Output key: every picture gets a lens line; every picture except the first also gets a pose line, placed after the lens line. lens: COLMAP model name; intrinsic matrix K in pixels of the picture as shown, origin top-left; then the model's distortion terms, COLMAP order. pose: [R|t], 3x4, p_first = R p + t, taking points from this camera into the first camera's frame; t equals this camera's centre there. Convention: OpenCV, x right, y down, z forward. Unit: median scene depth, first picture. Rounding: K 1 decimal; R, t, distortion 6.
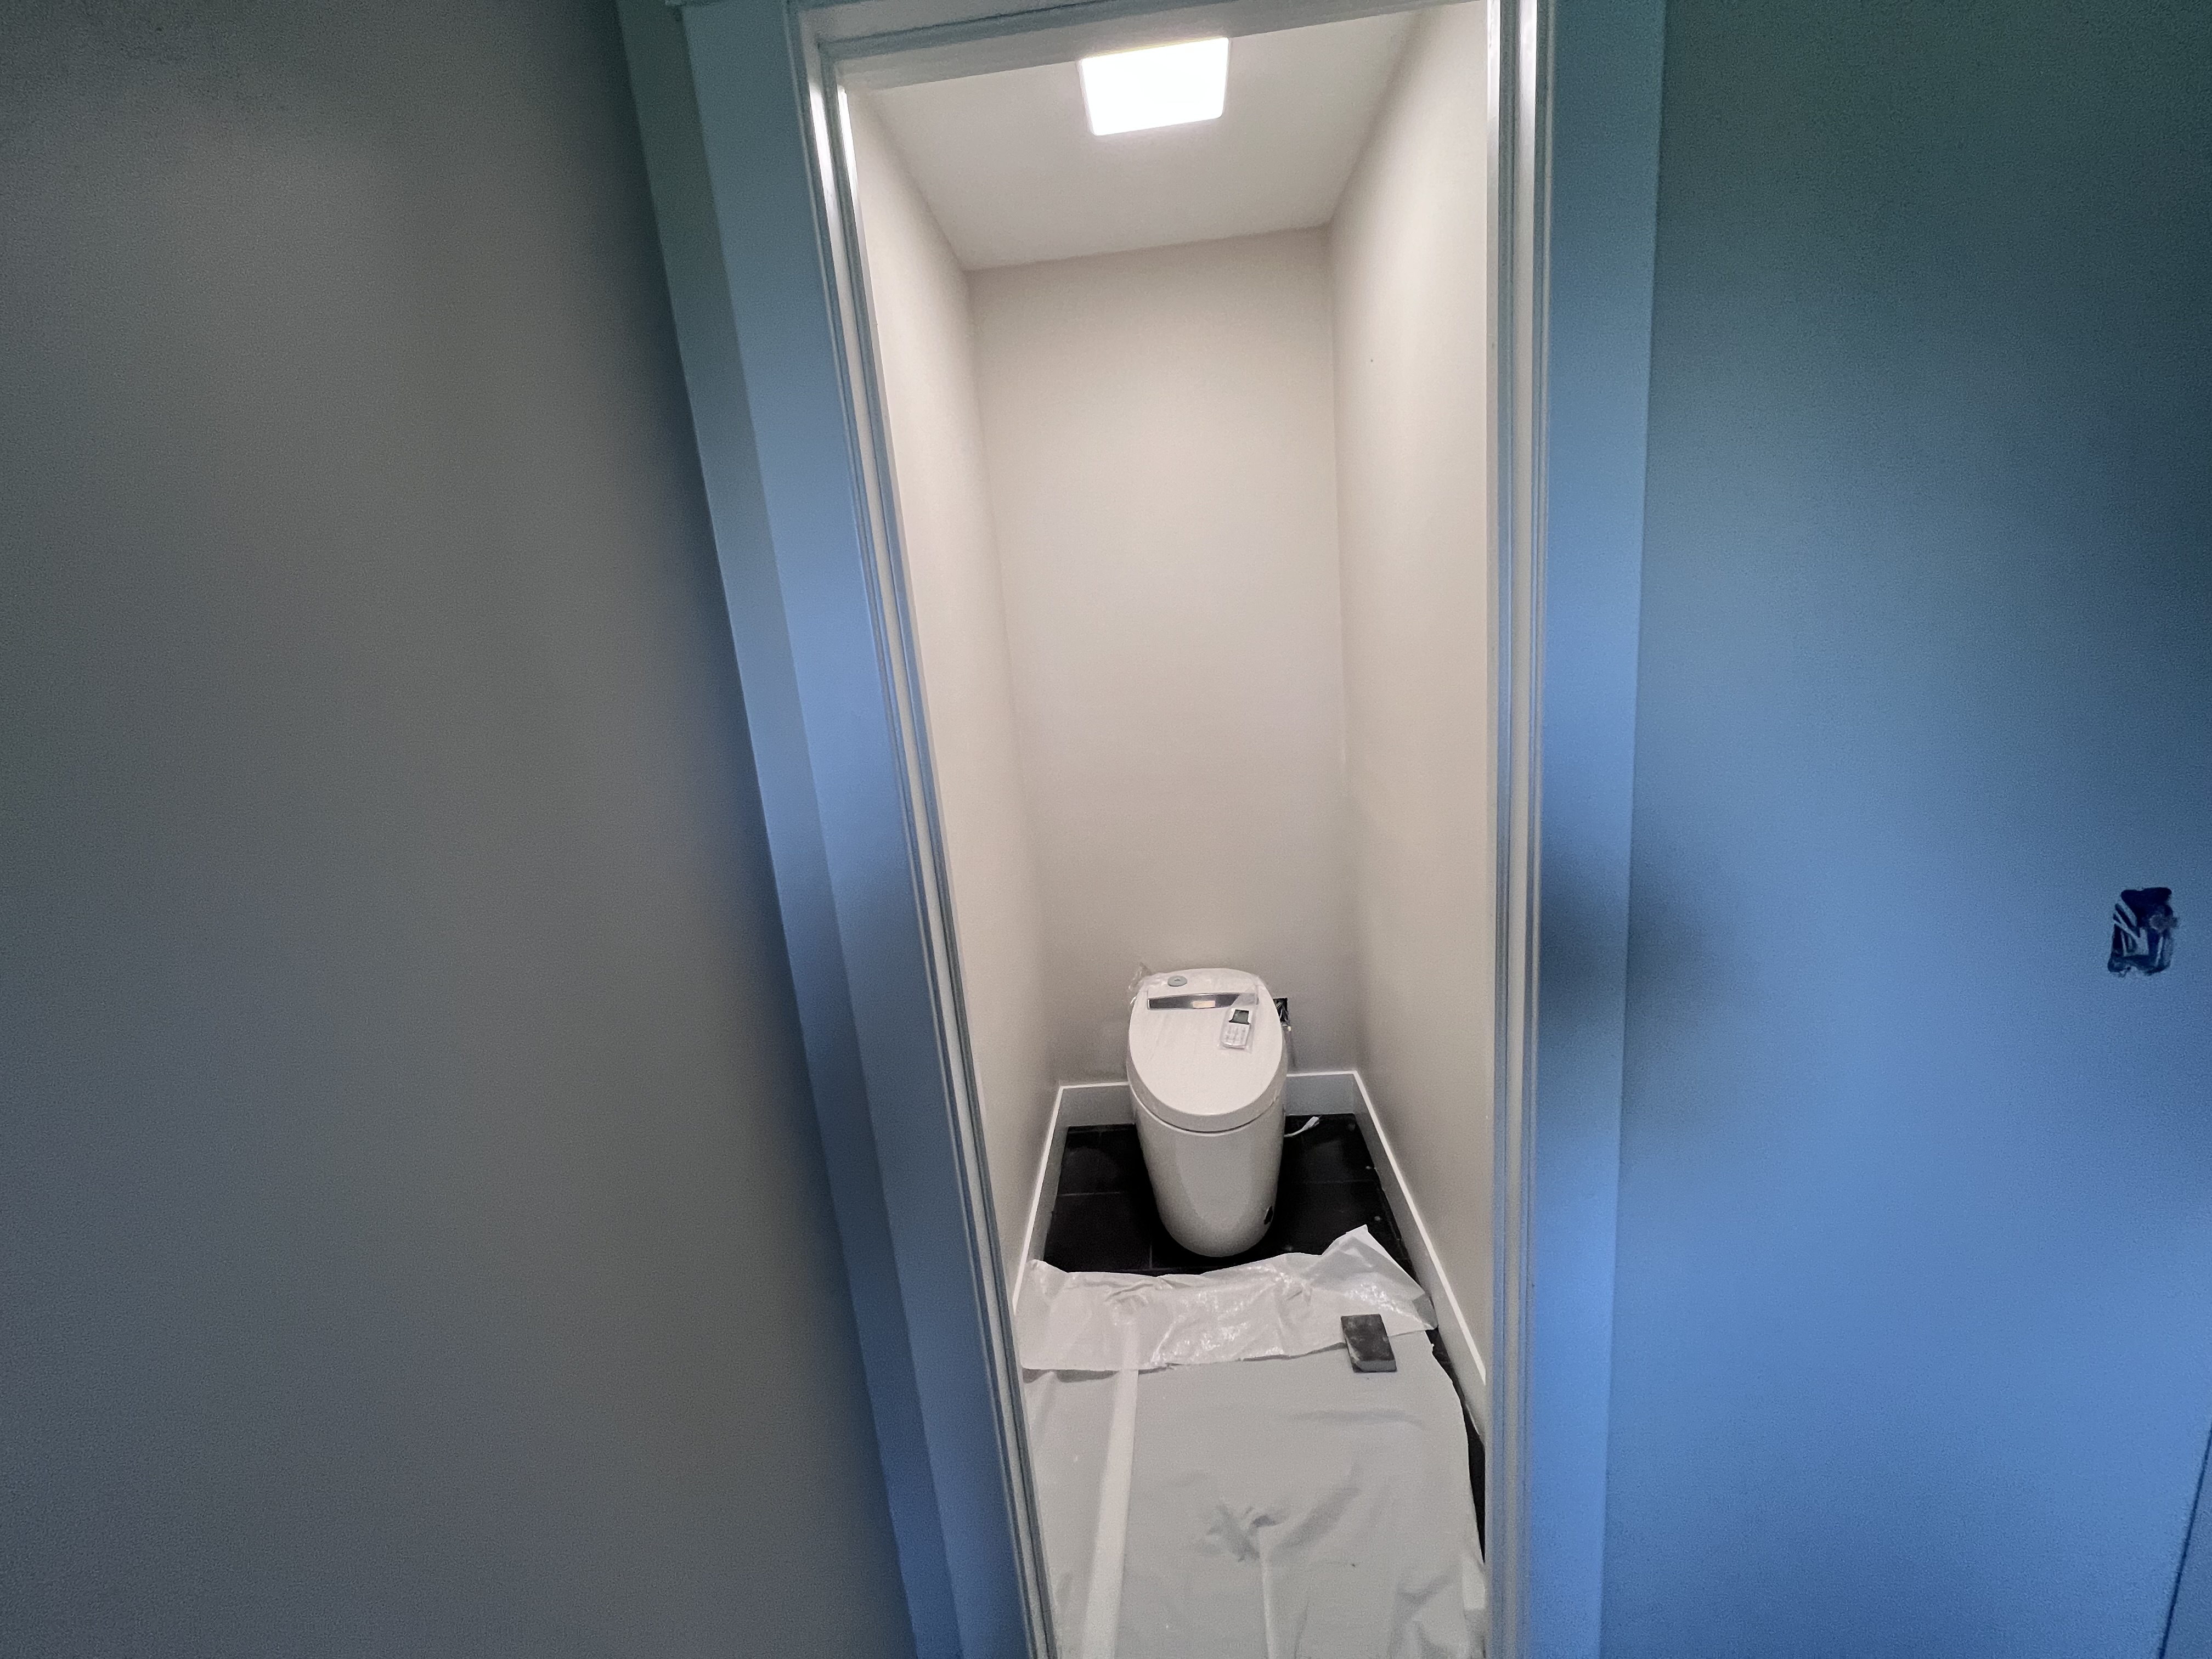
lens RADIAL K [[888.5, 0, 1105.7], [0, 888.5, 830.2], [0, 0, 1]] dist [0.001145, 0.000170]
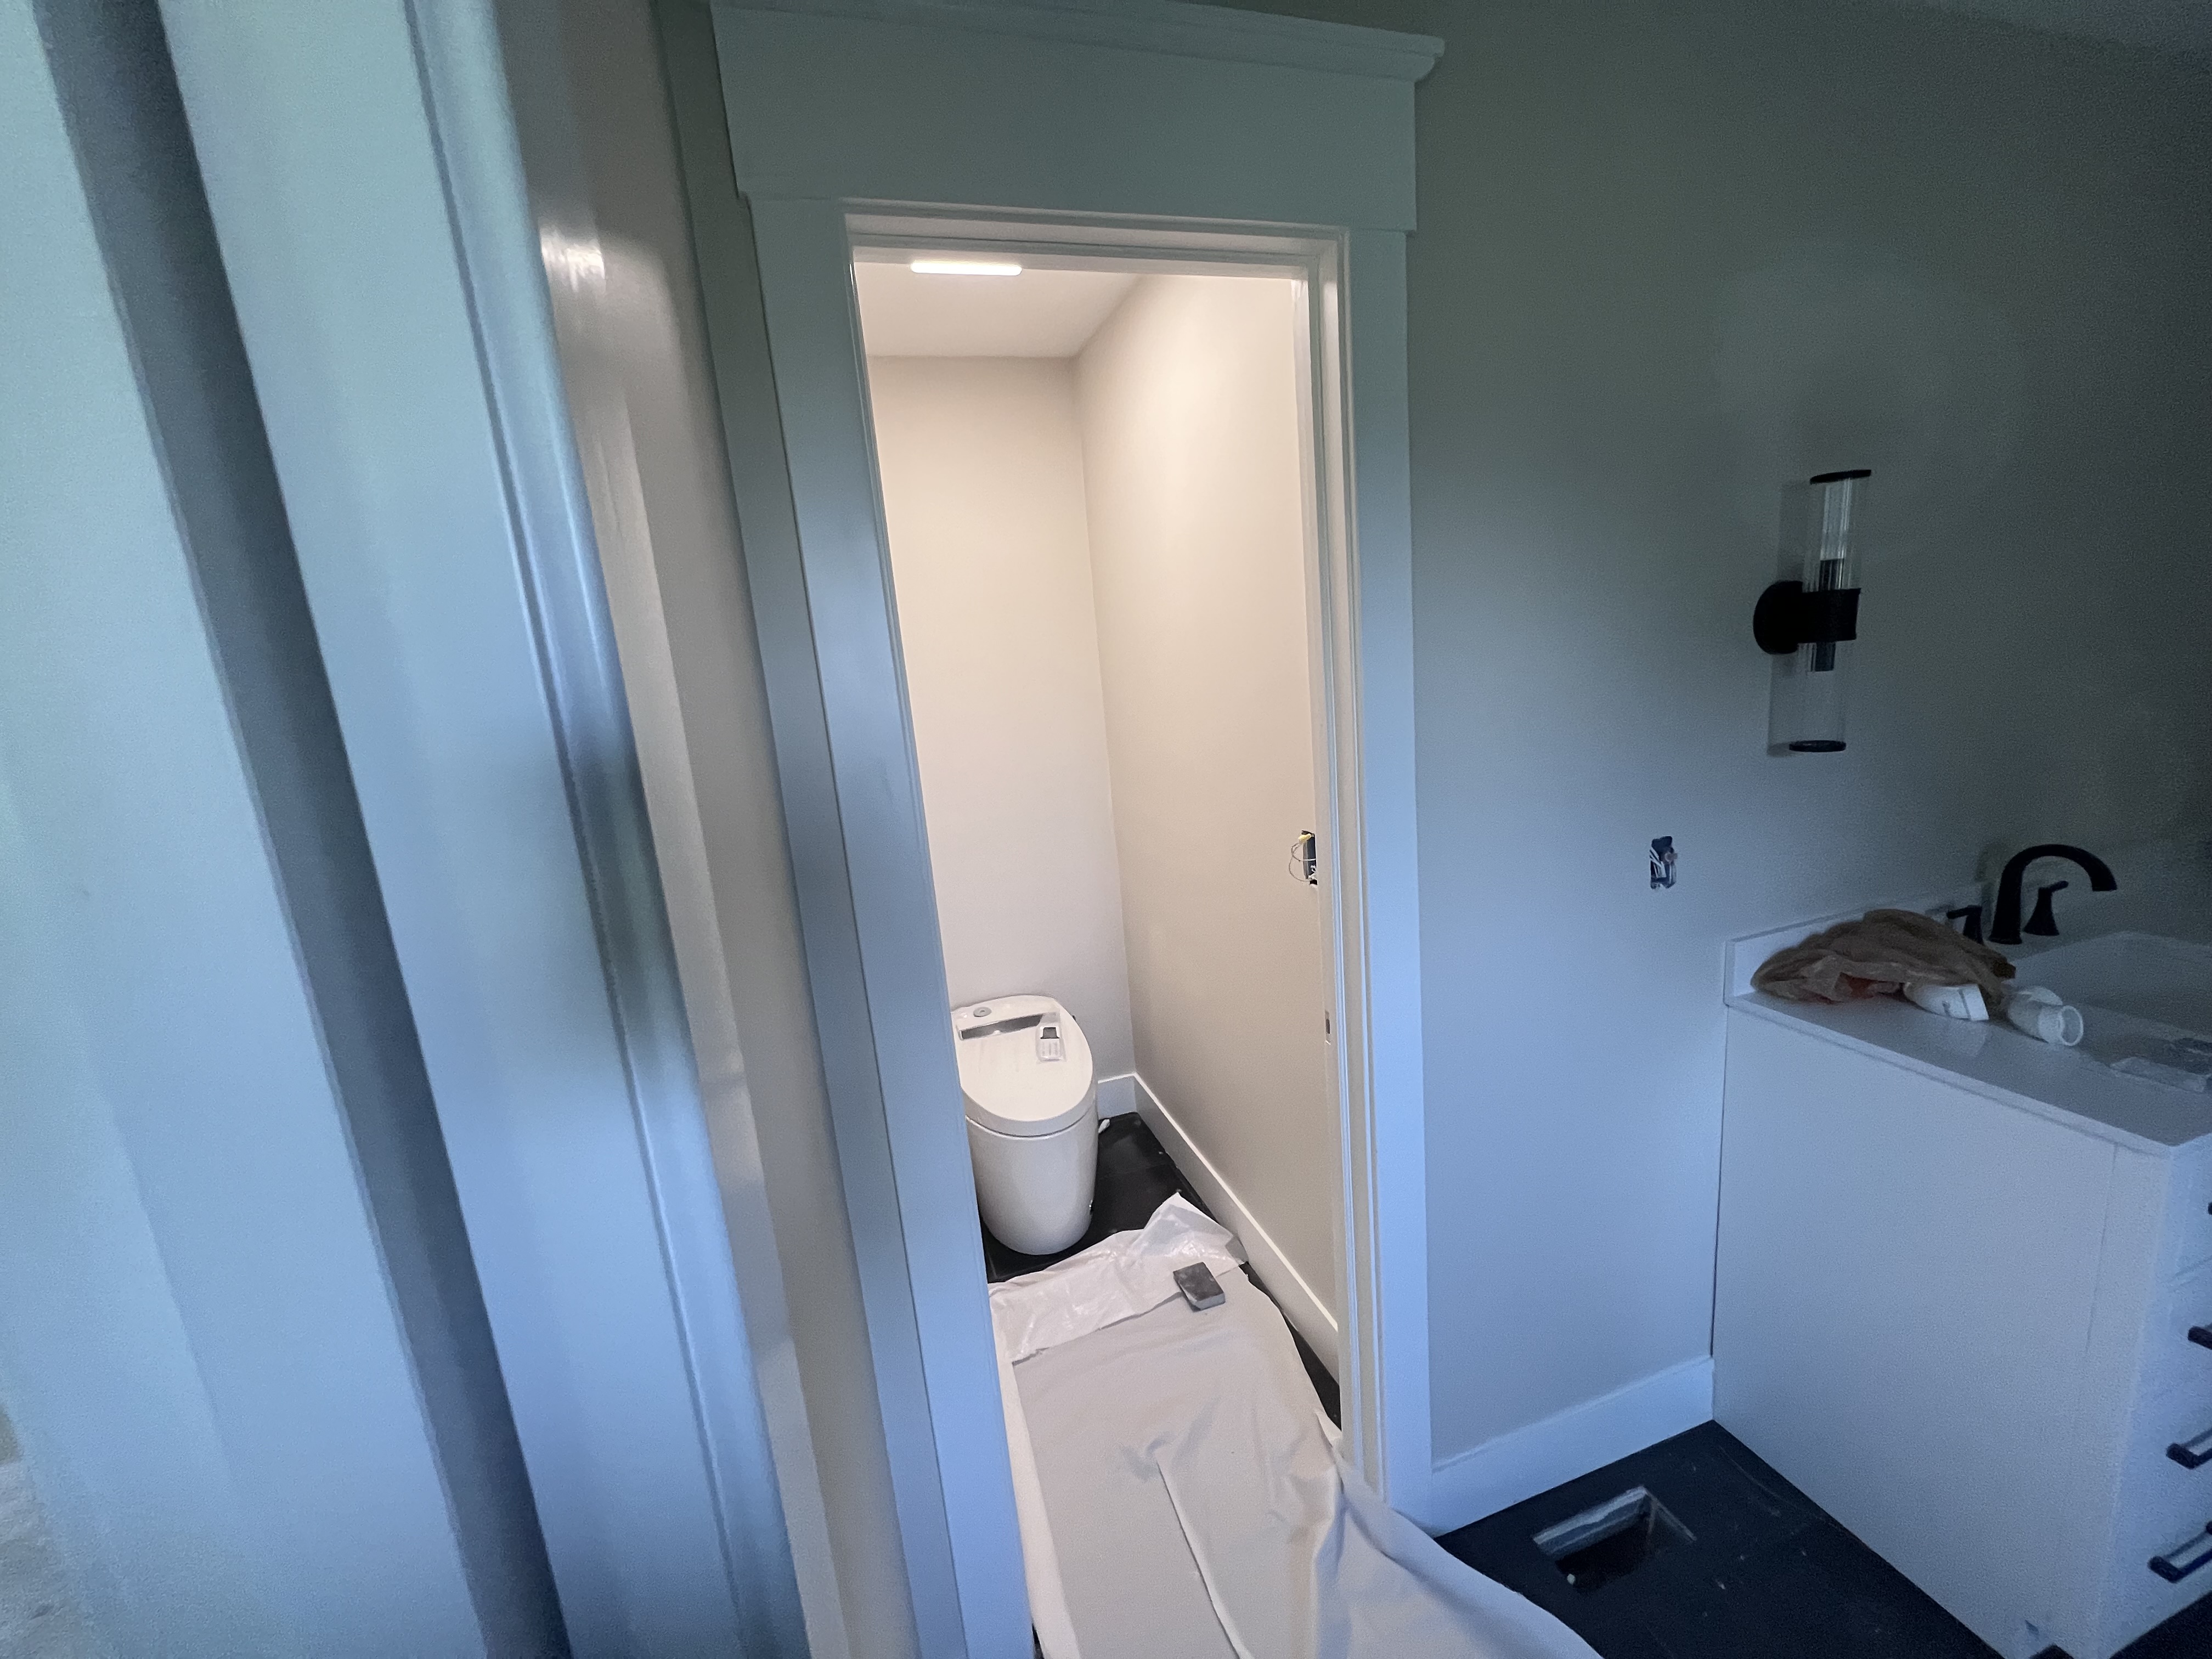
lens RADIAL K [[888.5, 0, 1104.2], [0, 888.5, 834.2], [0, 0, 1]] dist [0.001145, 0.000170]
pose [[0.925863, -0.045041, 0.375167, -0.221700], [0.073179, 0.995446, -0.061089, 0.040926], [-0.370707, 0.084014, 0.924942, -0.087314]]
